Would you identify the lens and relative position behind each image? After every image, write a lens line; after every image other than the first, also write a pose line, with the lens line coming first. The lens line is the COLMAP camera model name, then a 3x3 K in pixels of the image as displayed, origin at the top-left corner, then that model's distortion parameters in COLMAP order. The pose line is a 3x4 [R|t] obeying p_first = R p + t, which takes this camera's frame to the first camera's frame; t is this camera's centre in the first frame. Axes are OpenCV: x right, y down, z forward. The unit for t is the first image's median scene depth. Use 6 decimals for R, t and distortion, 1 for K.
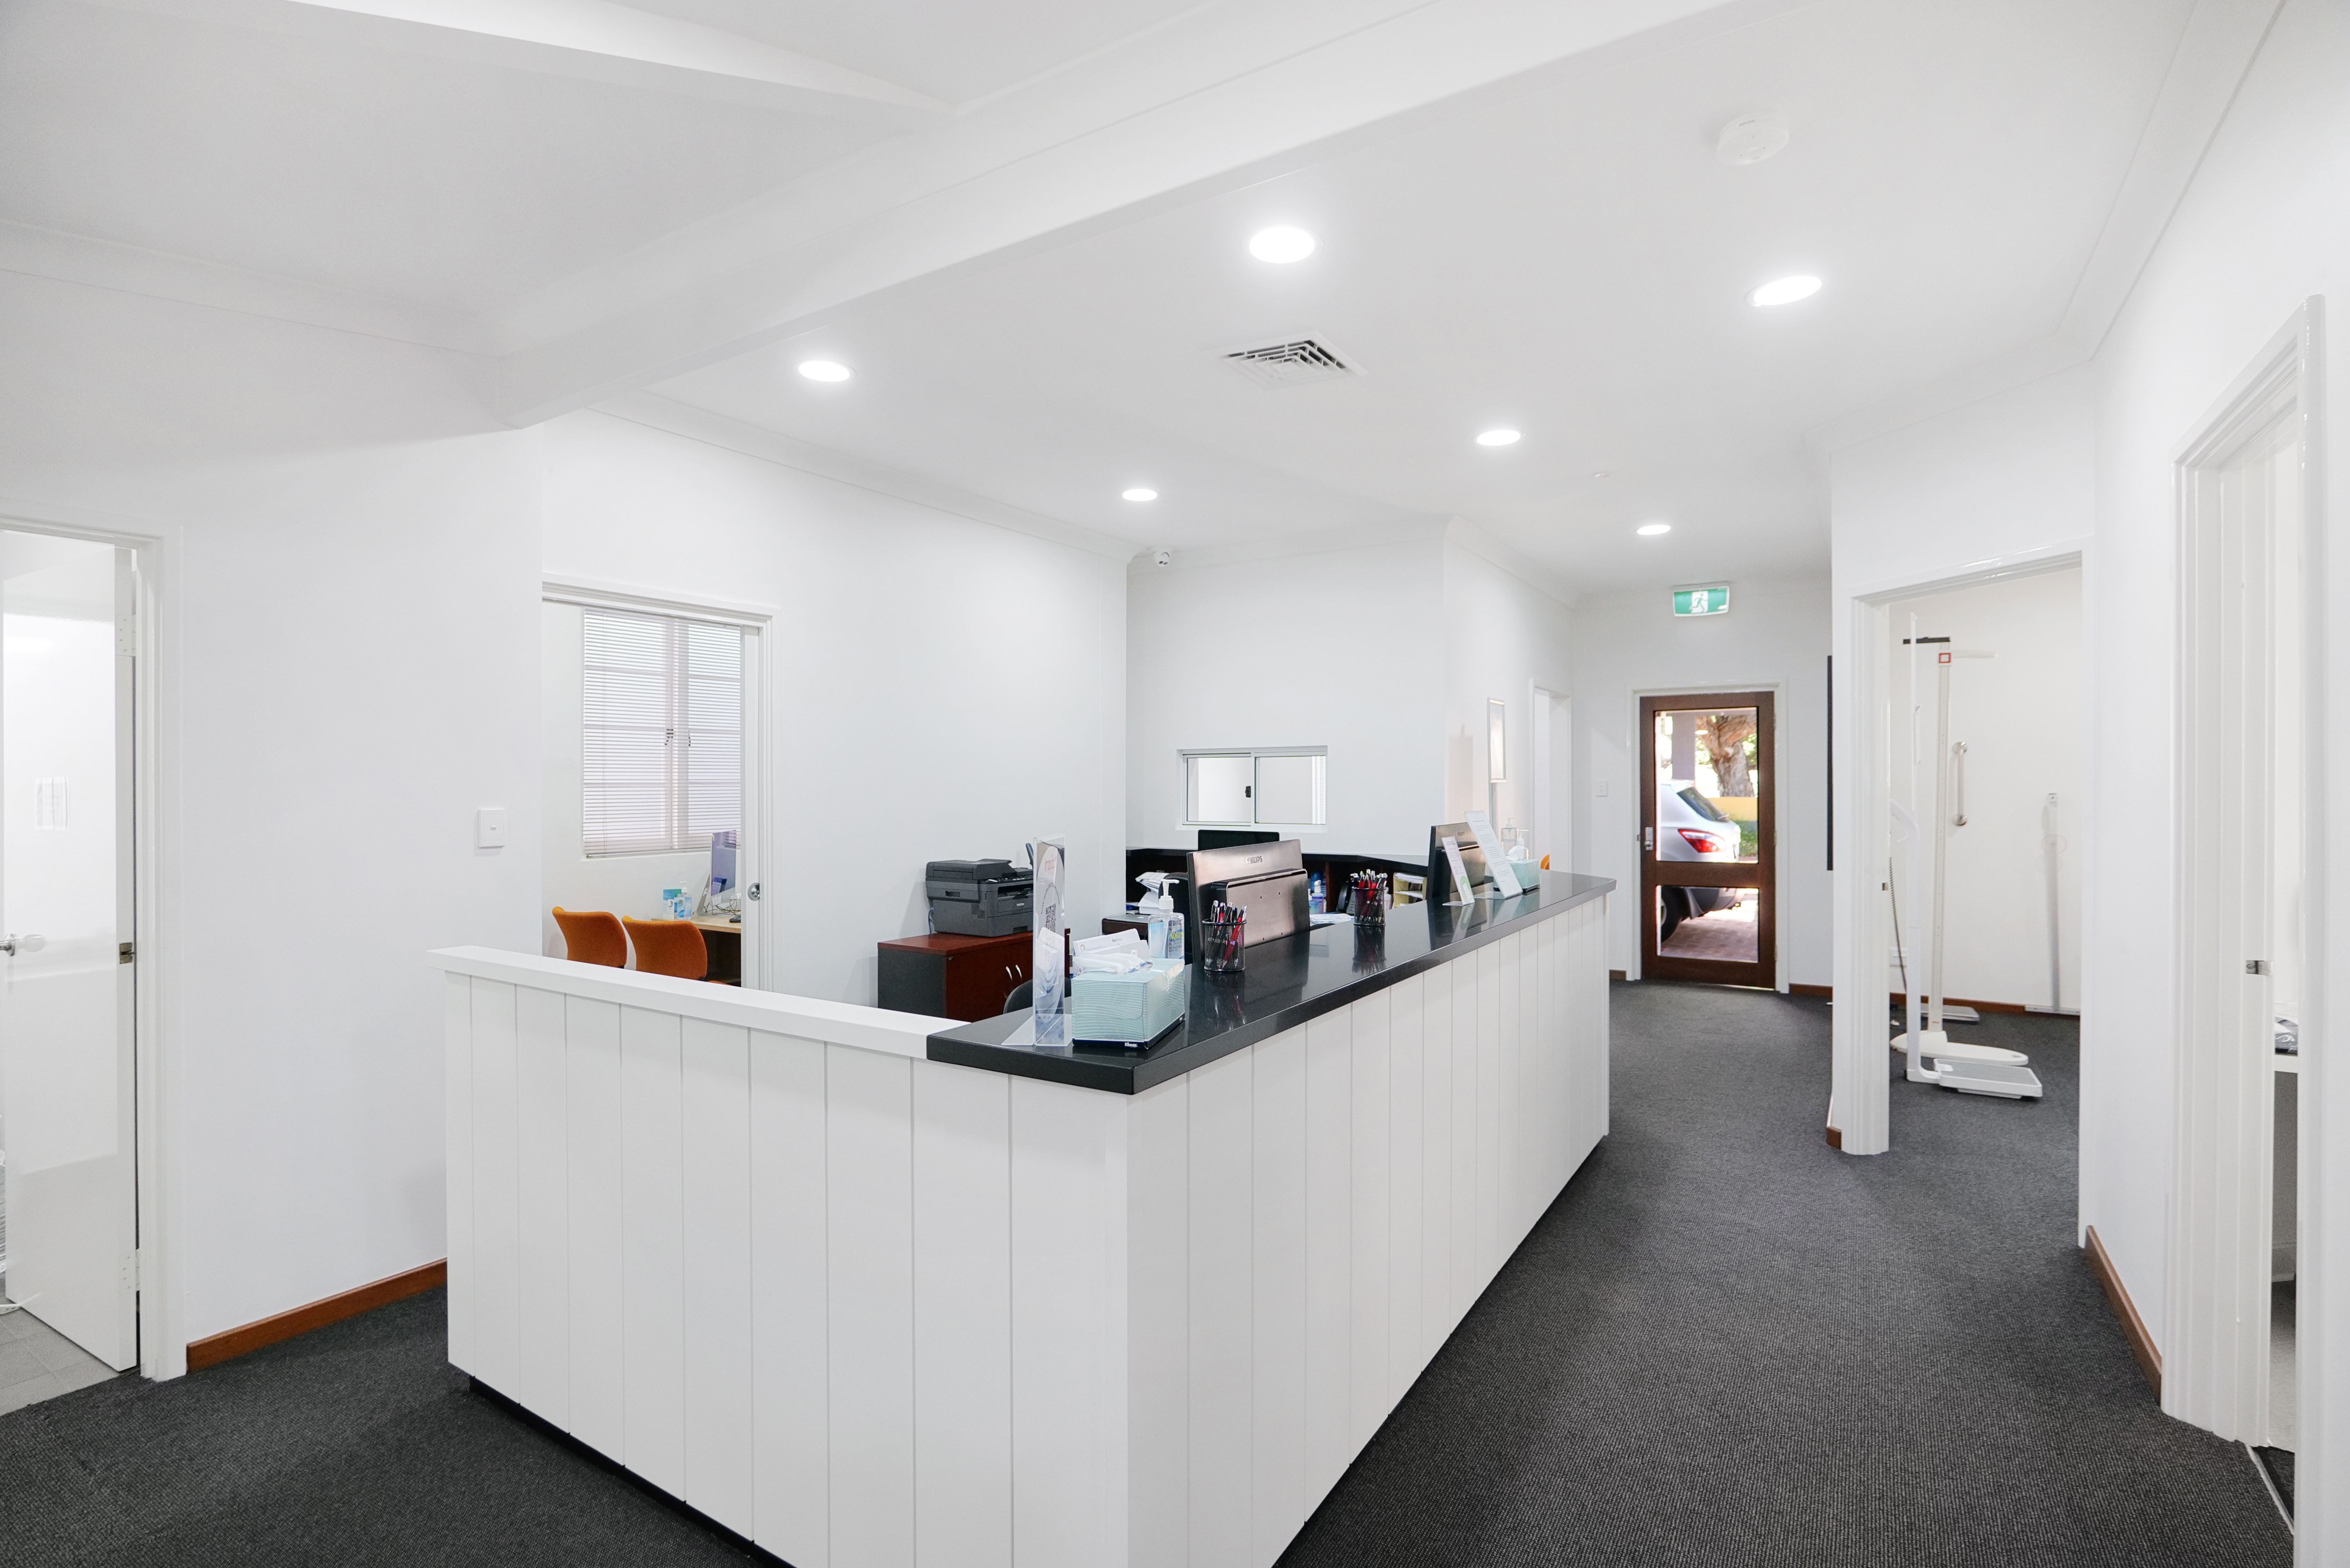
lens RADIAL K [[1104.3, 0, 1157.5], [0, 1104.3, 798.1], [0, 0, 1]] dist [-0.015186, 0.000363]
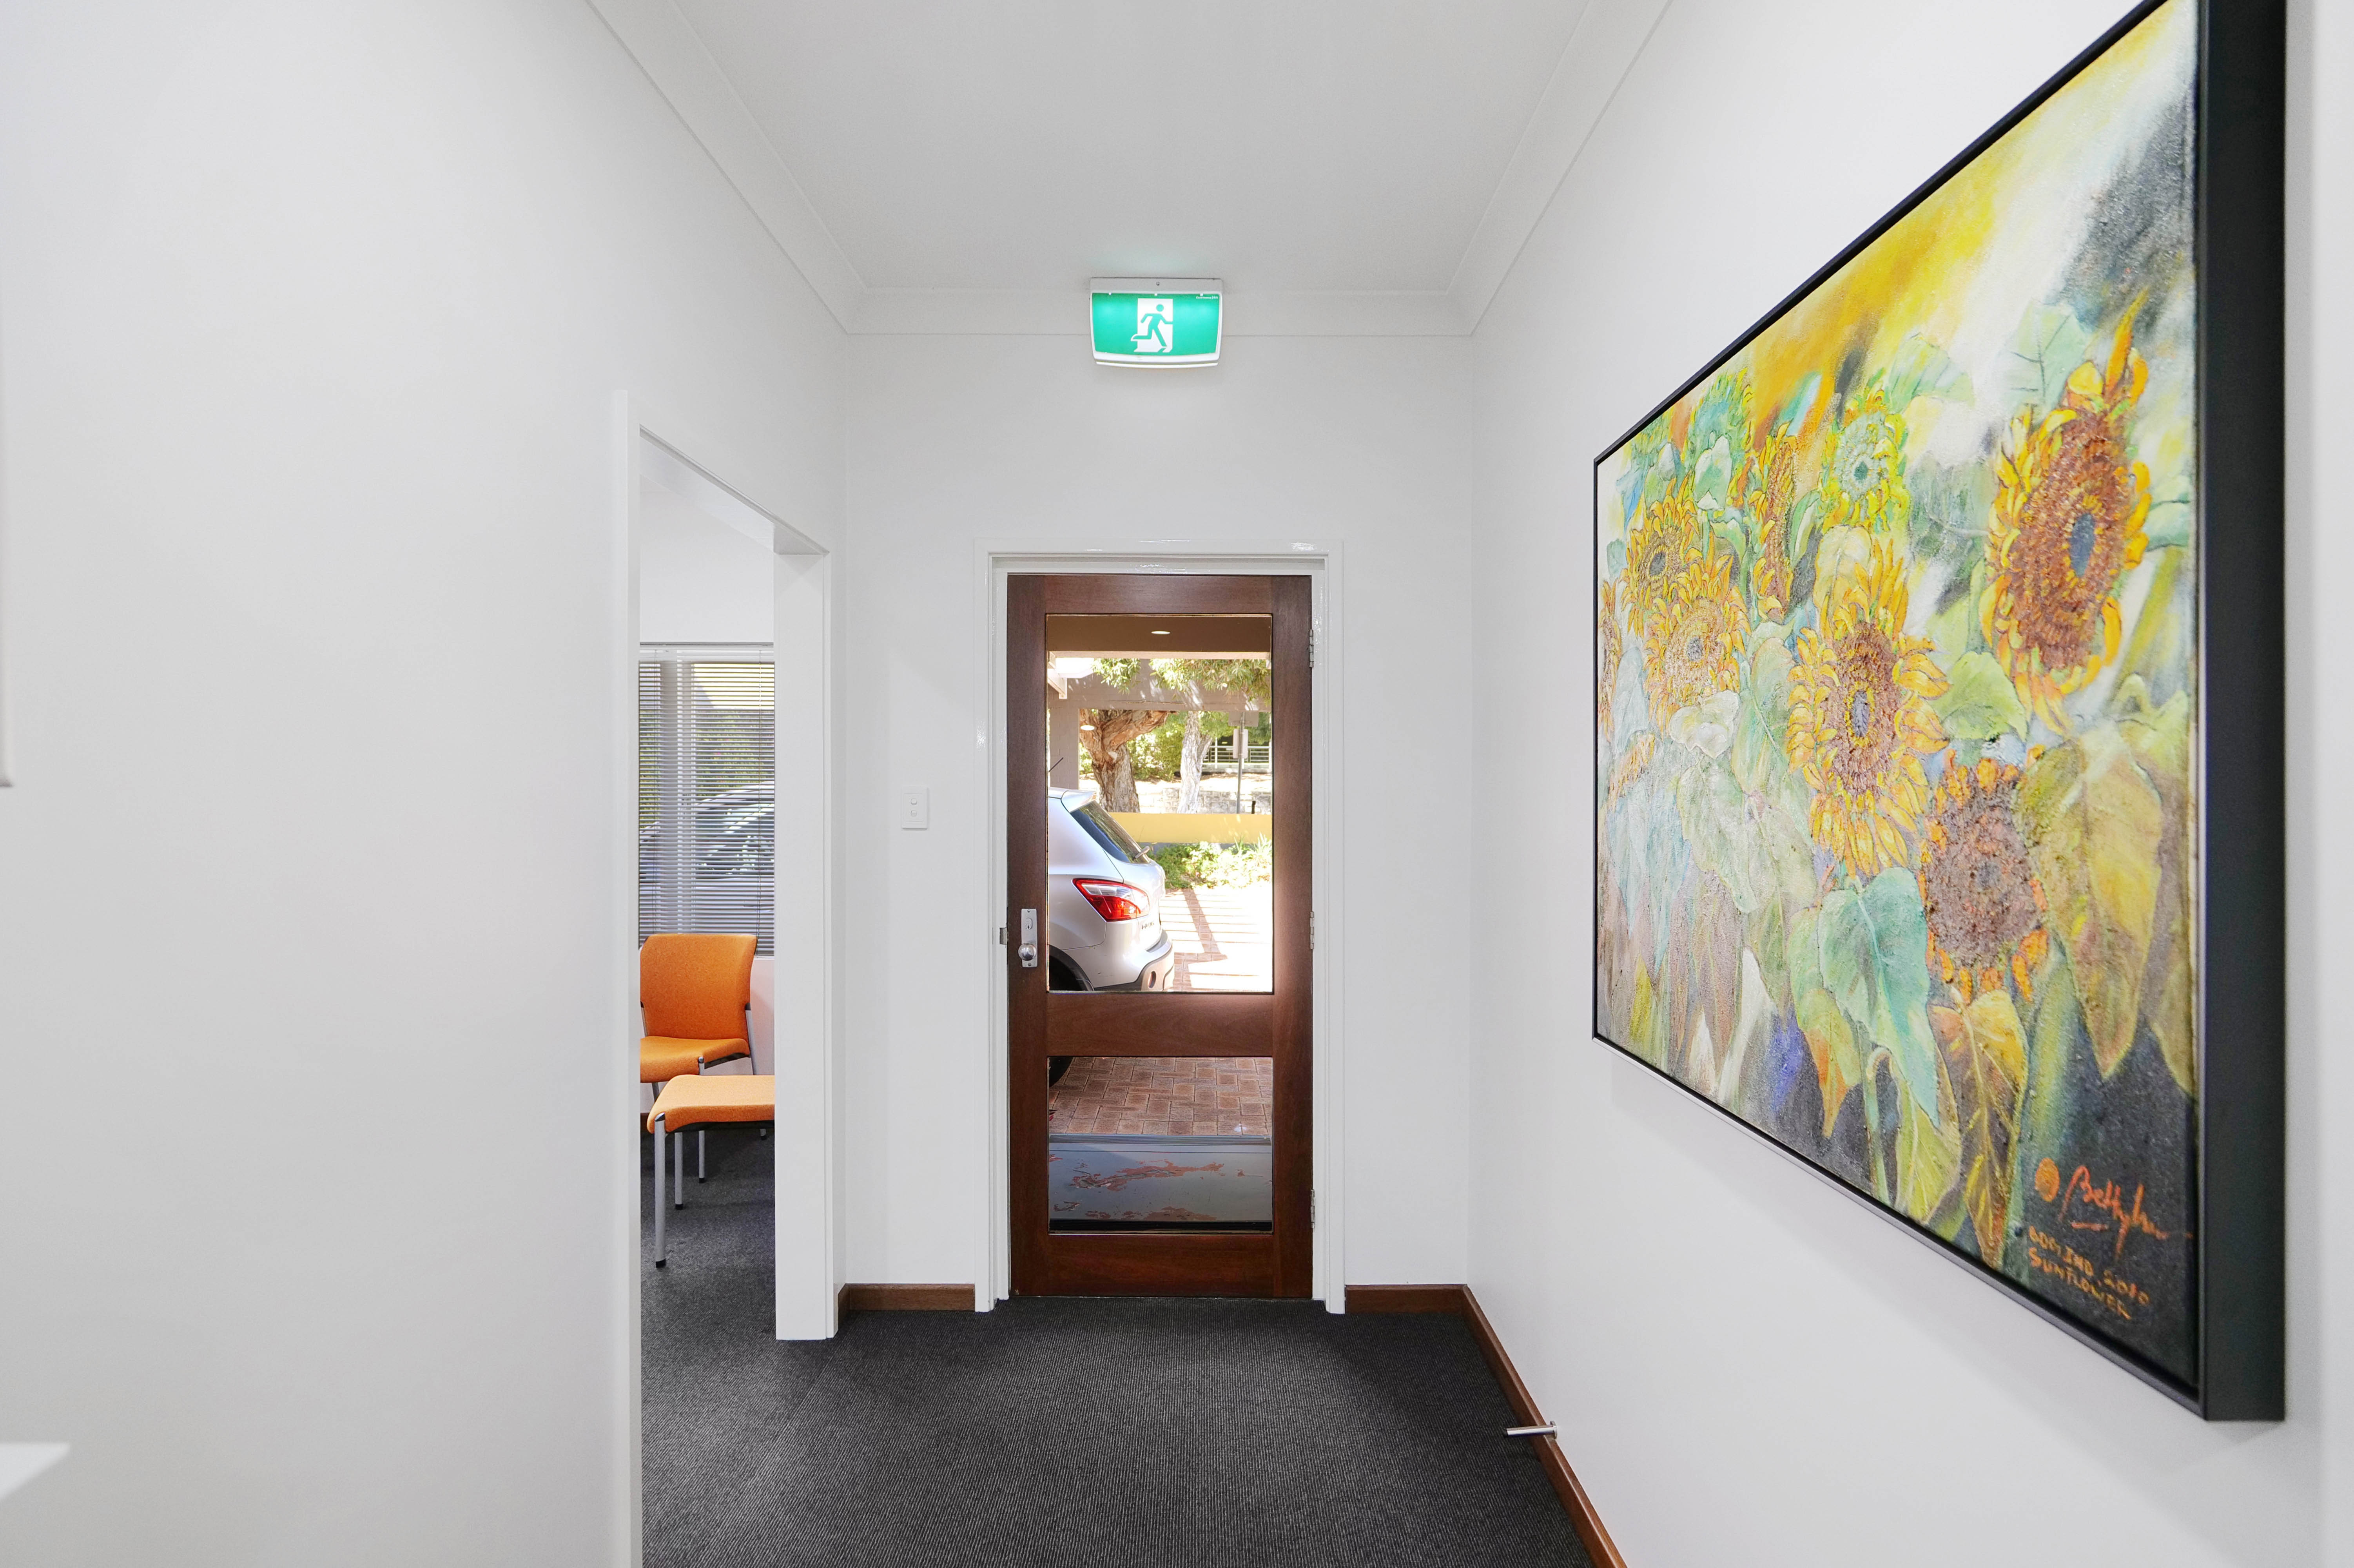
lens RADIAL K [[1106.1, 0, 1173.9], [0, 1106.1, 789.9], [0, 0, 1]] dist [-0.015186, 0.000363]
pose [[0.848699, 0.009381, 0.528793, 0.231391], [-0.001001, 0.999869, -0.016133, -0.007710], [-0.528876, 0.013163, 0.848597, 0.524683]]
